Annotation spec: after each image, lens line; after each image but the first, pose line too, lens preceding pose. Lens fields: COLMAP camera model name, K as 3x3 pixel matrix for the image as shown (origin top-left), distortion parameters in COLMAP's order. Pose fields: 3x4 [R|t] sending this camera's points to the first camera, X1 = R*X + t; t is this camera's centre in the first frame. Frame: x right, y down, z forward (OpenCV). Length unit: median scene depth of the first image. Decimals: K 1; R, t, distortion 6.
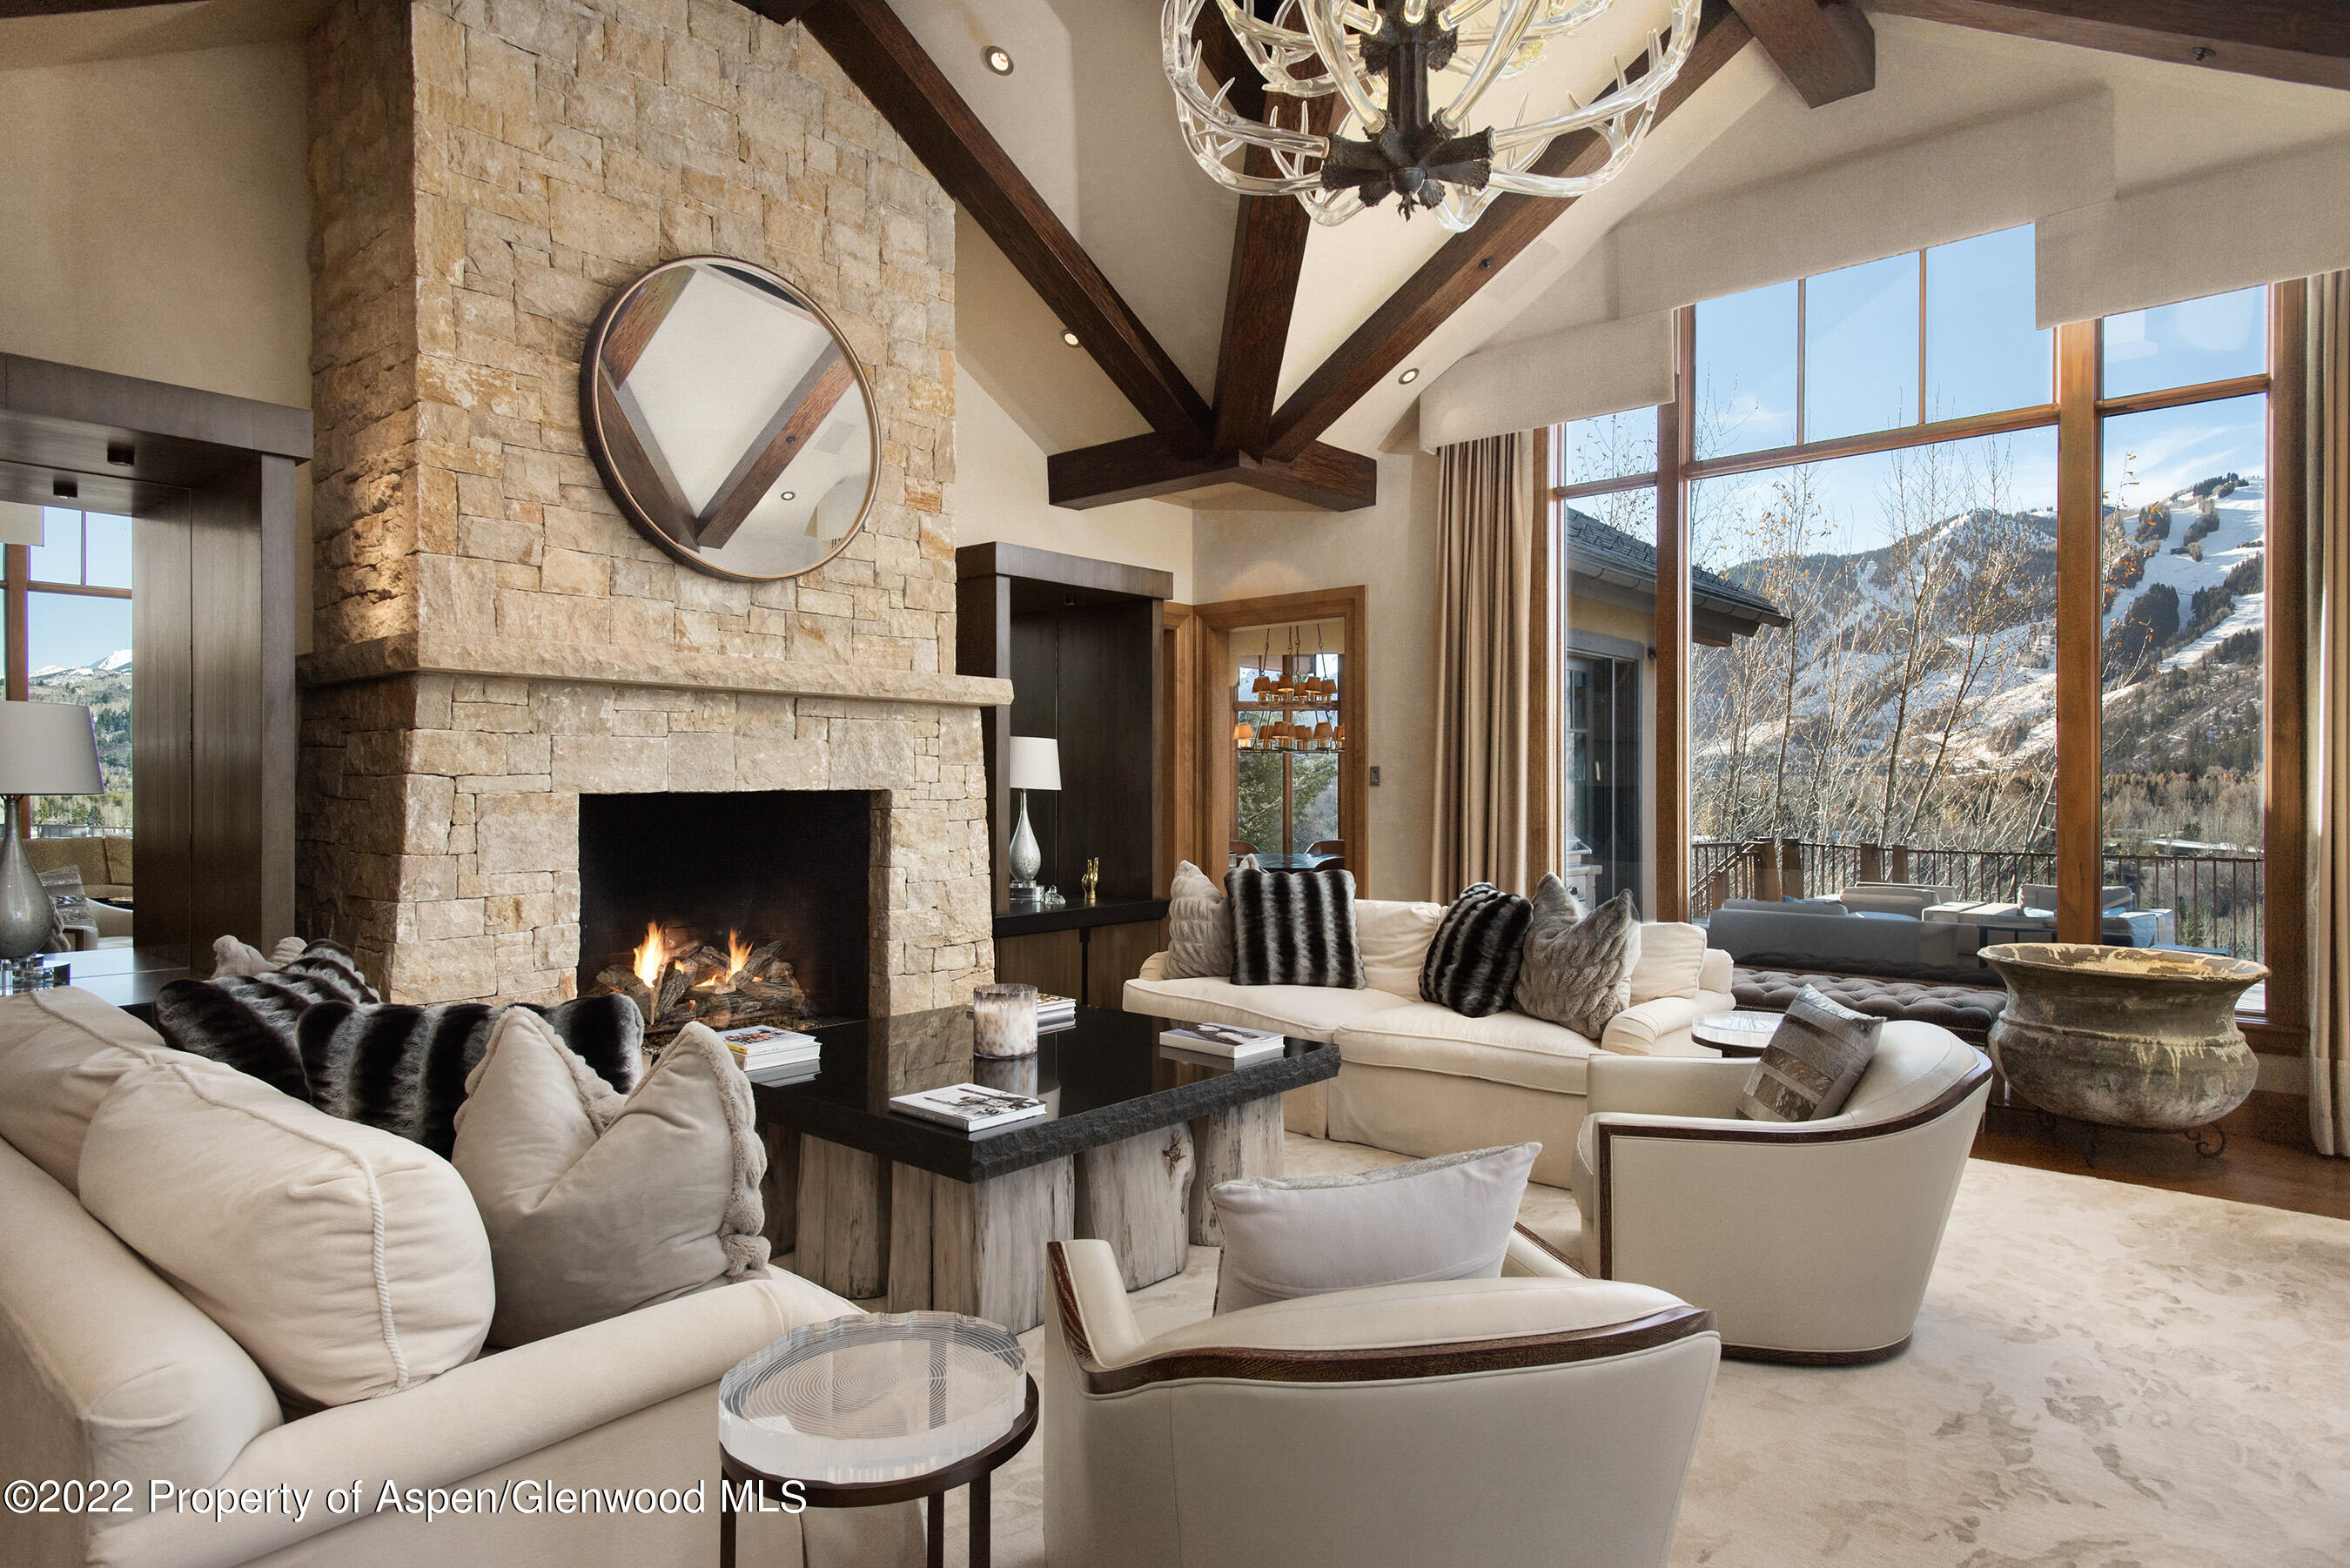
lens RADIAL K [[1352.5, 0, 1201.0], [0, 1352.5, 778.1], [0, 0, 1]] dist [0.028469, -0.007474]
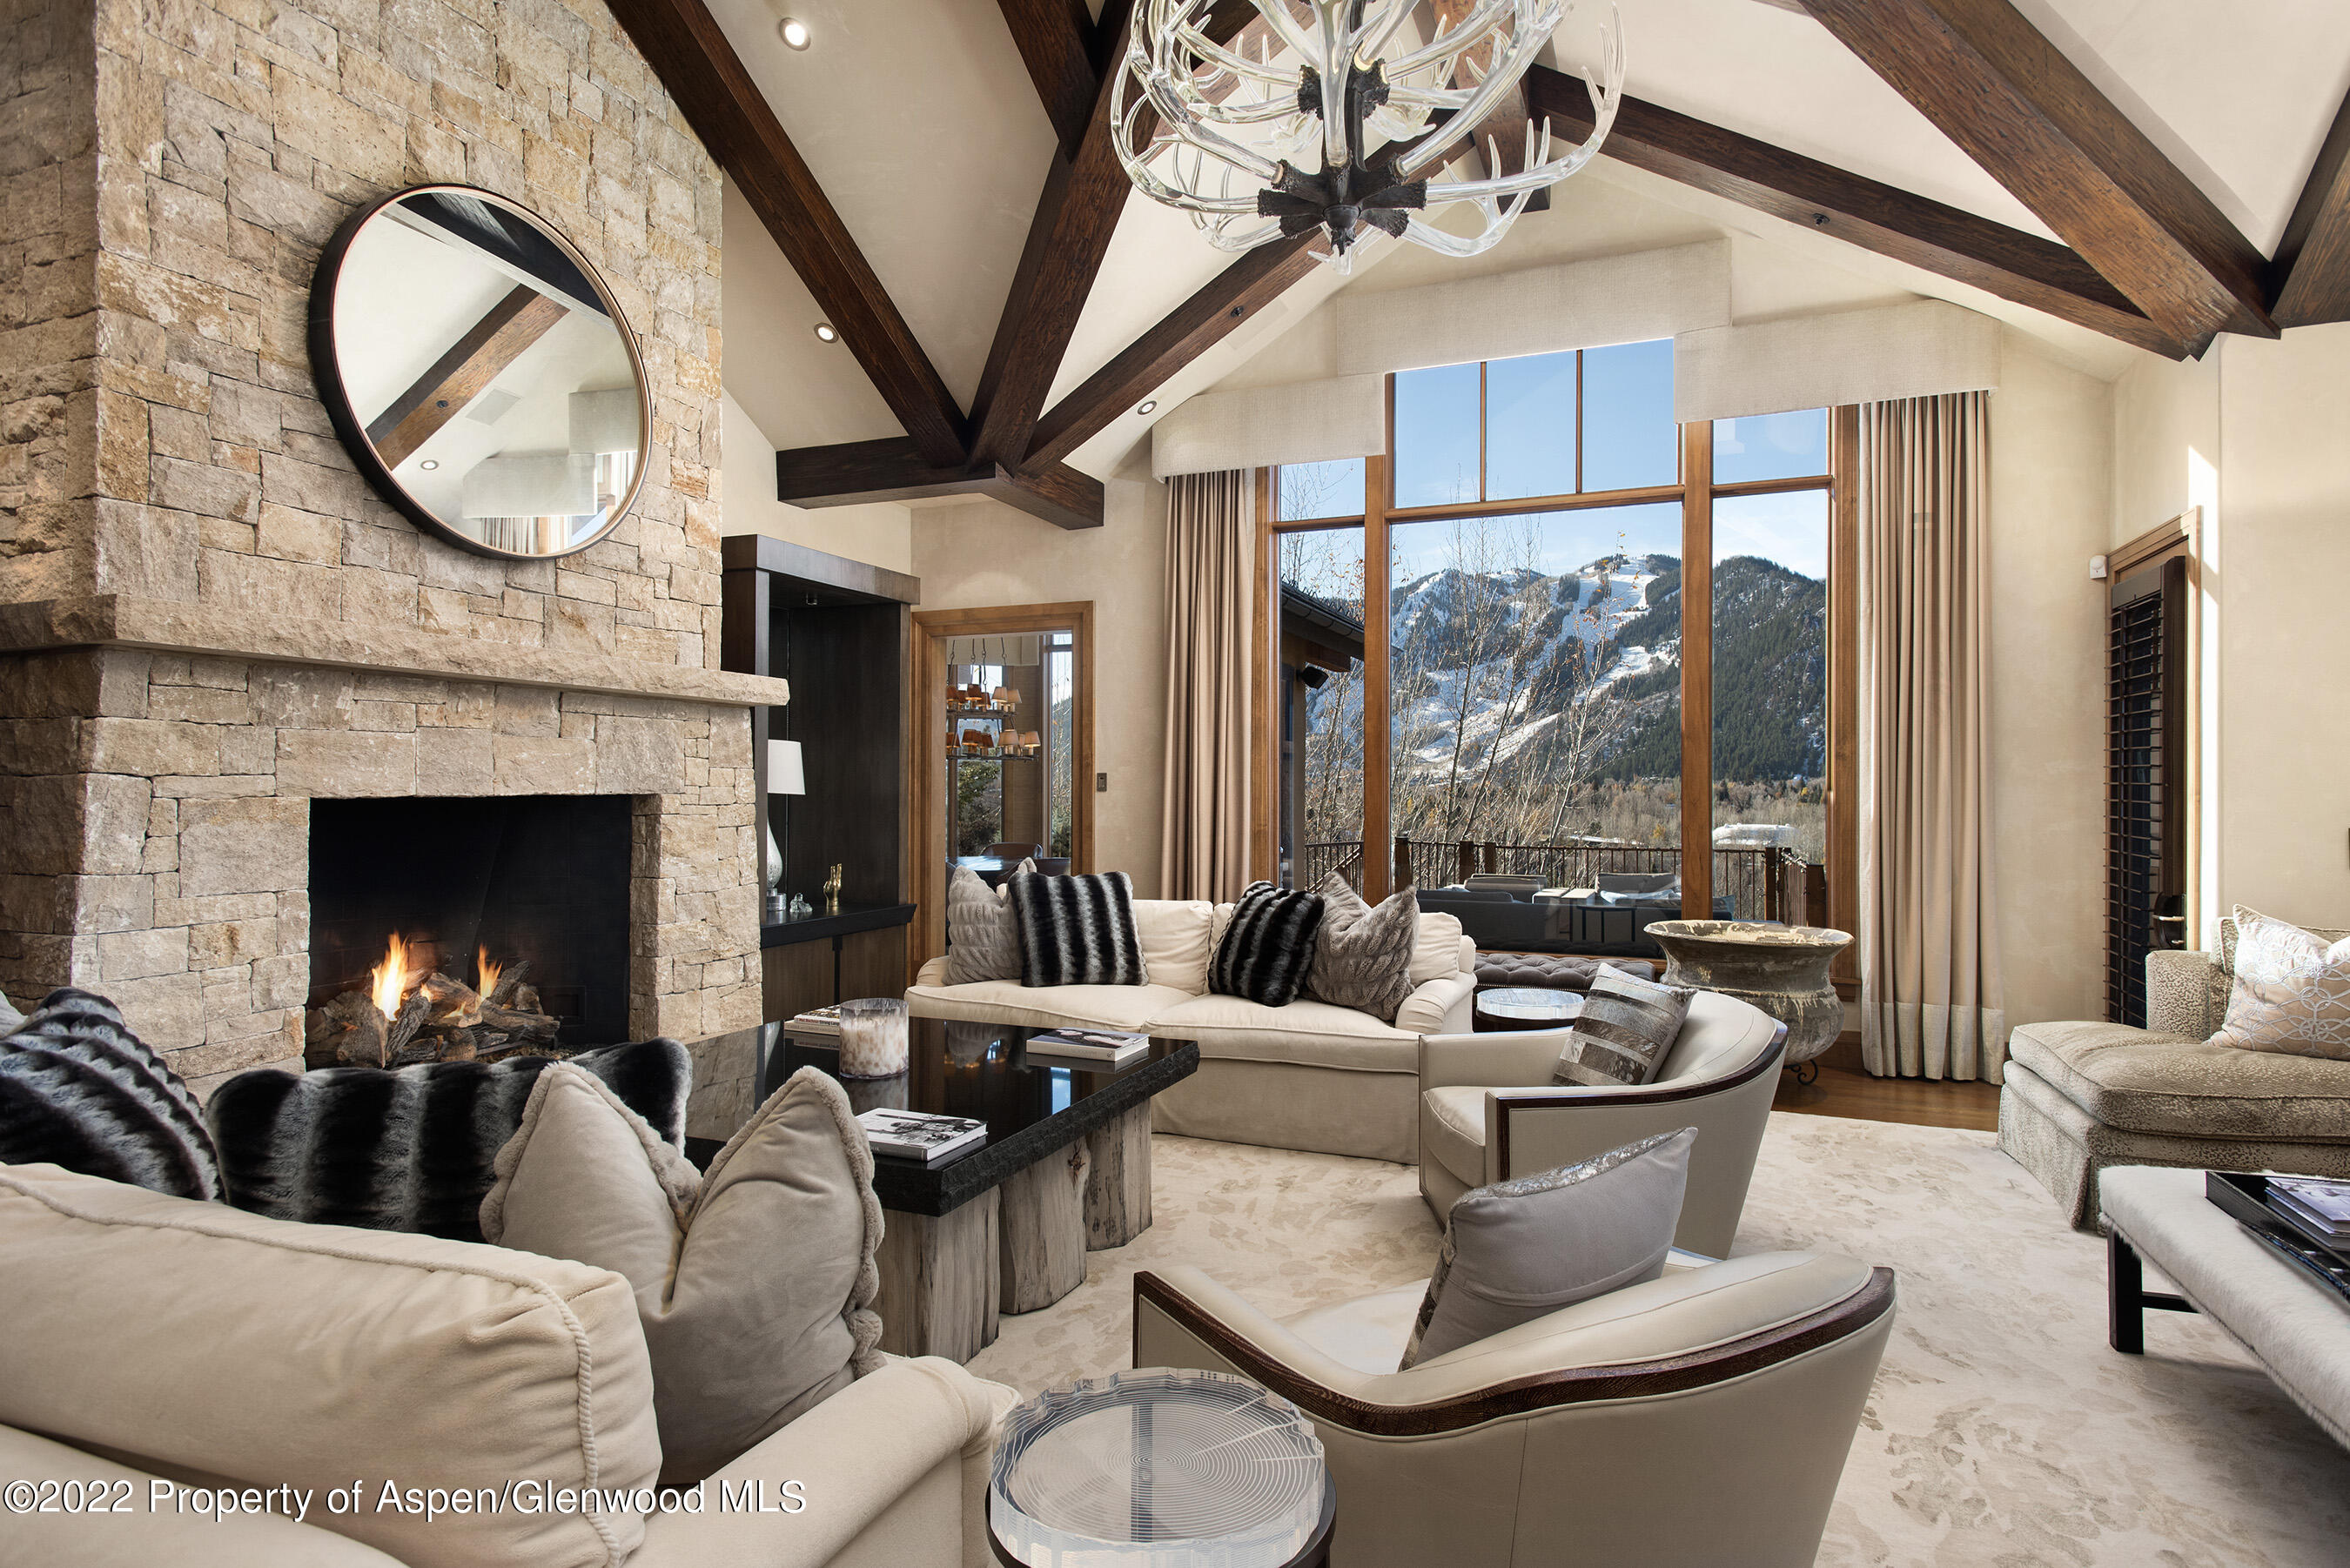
lens RADIAL K [[1249.1, 0, 1201.1], [0, 1249.1, 777.7], [0, 0, 1]] dist [0.019218, -0.007596]
pose [[0.945557, 0.006287, 0.325395, -0.169242], [-0.004444, 0.999970, -0.006408, 0.001239], [-0.325426, 0.004613, 0.945556, 0.075880]]
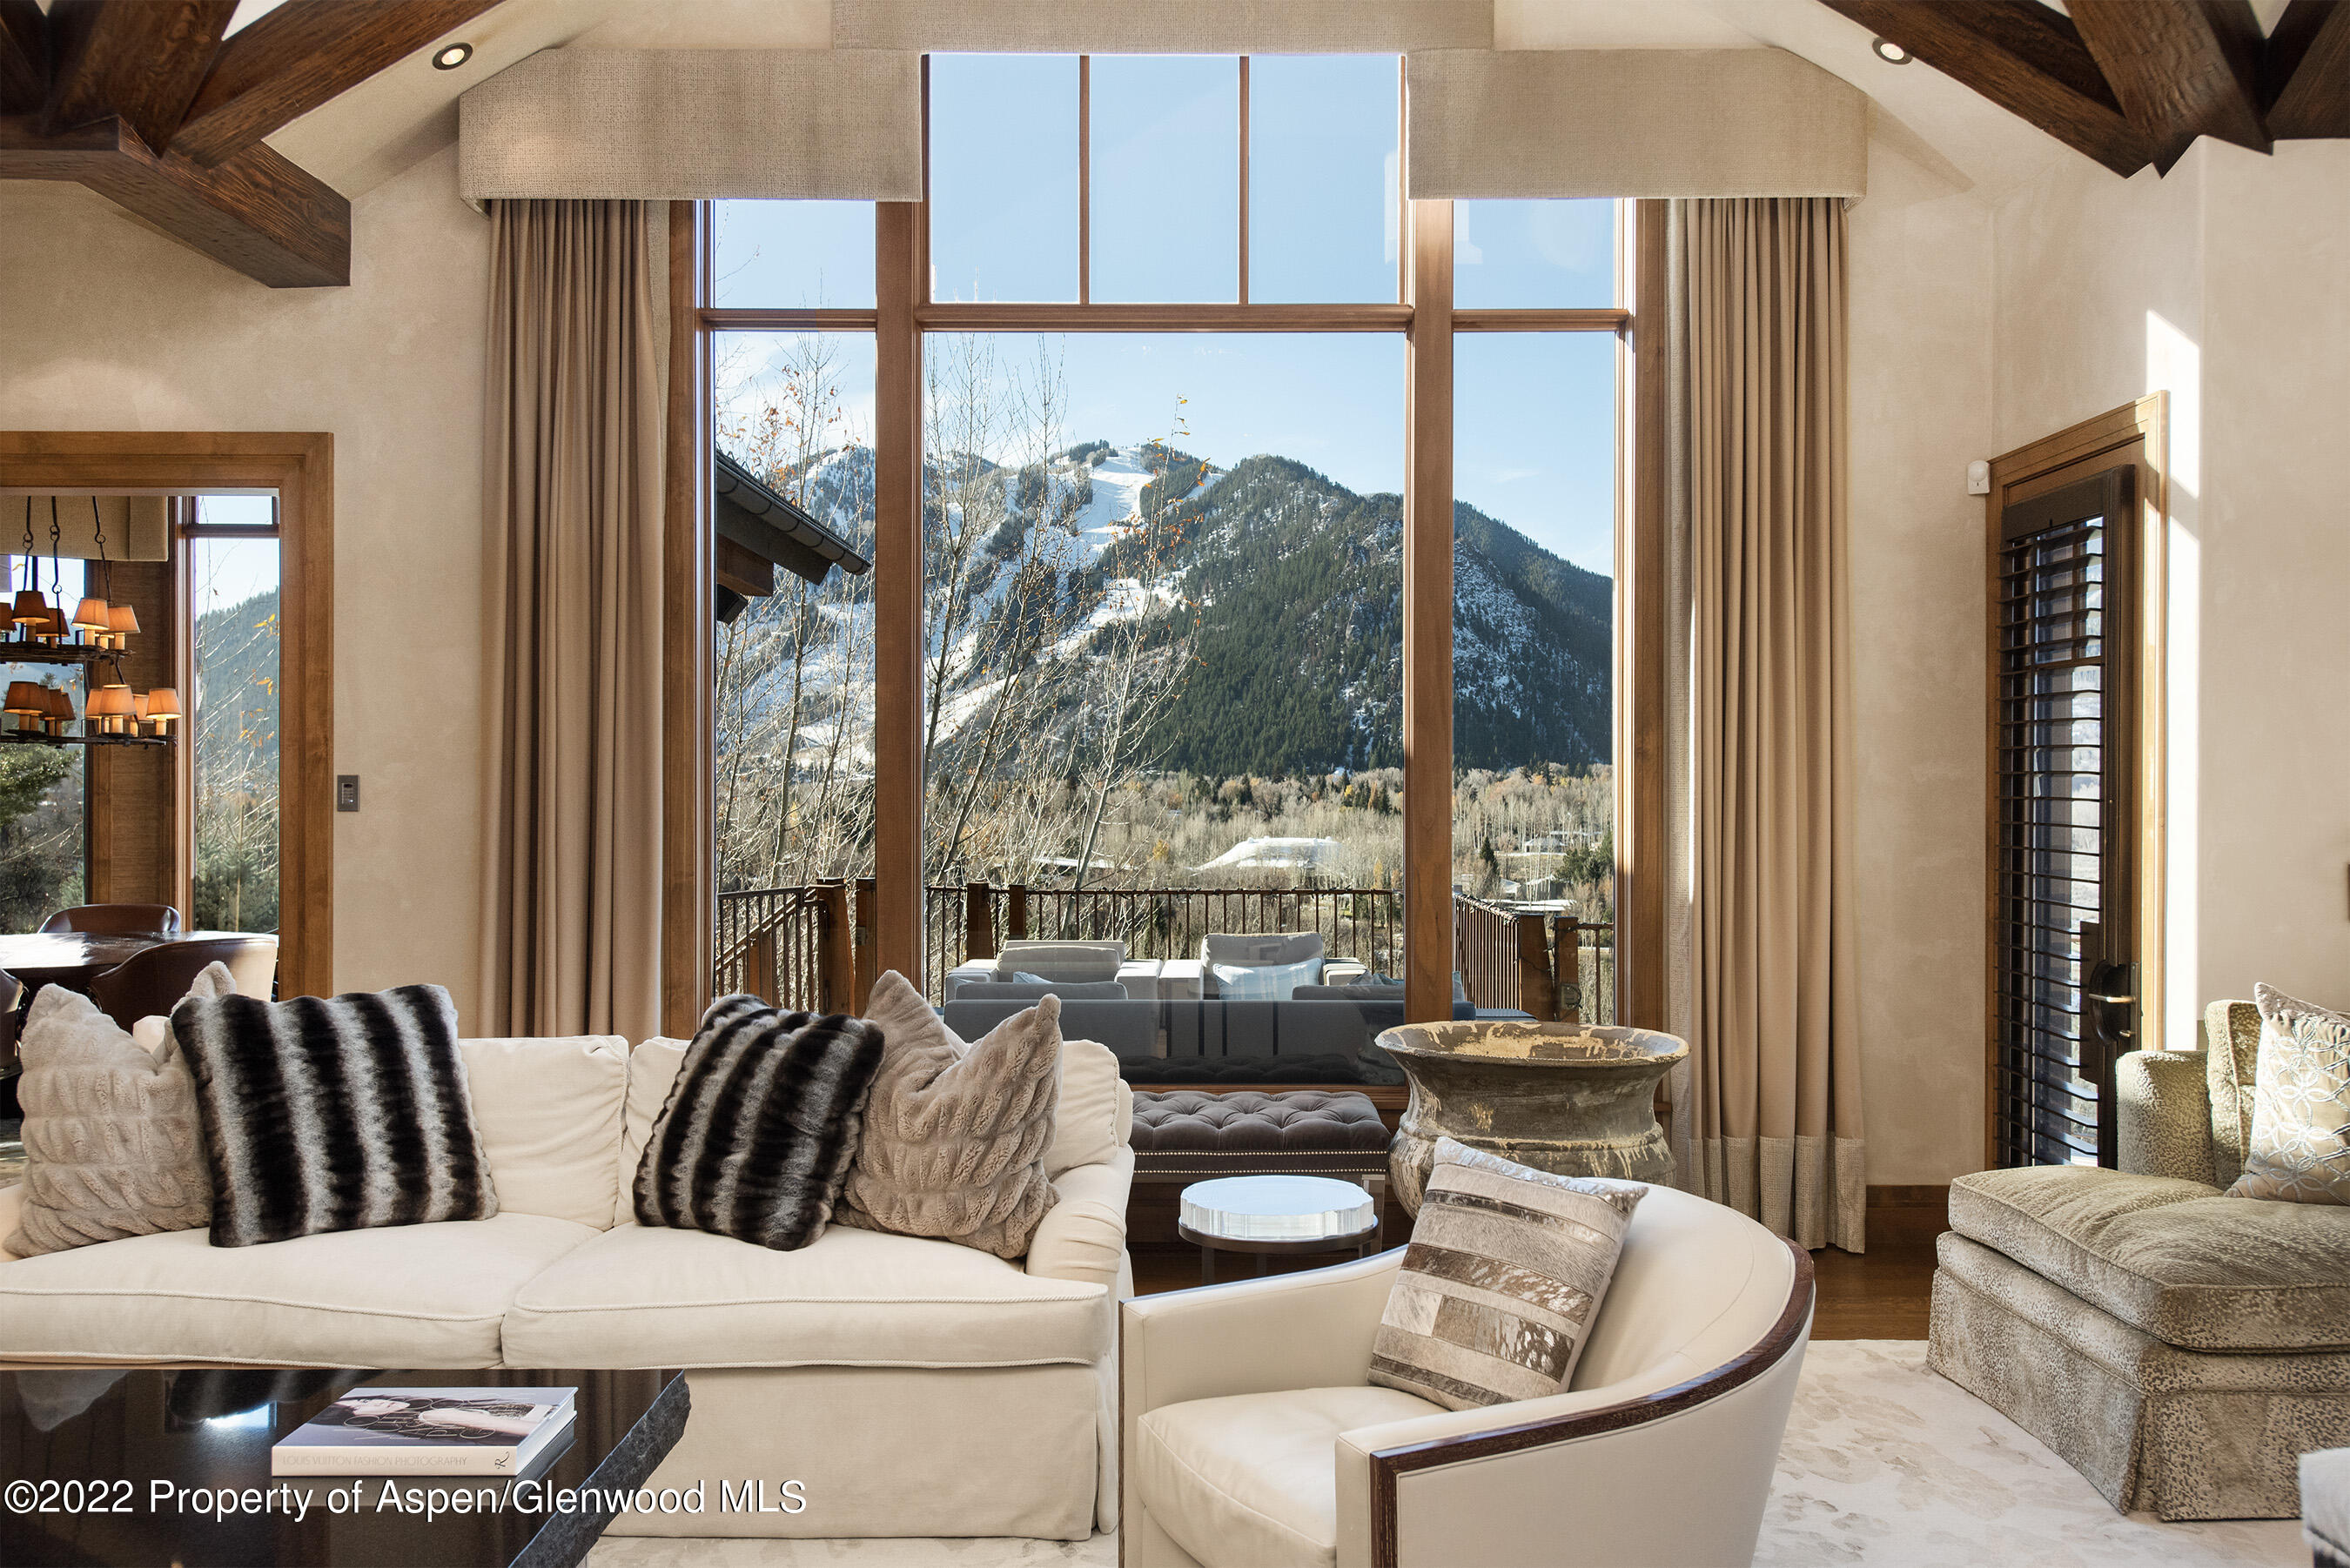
lens RADIAL K [[1928.9, 0, 1203.8], [0, 1928.9, 793.4], [0, 0, 1]] dist [0.027774, -0.019503]
pose [[0.756860, 0.000652, 0.653577, -0.169271], [-0.004457, 0.999981, 0.004164, -0.009032], [-0.653562, -0.006064, 0.756848, 0.292800]]
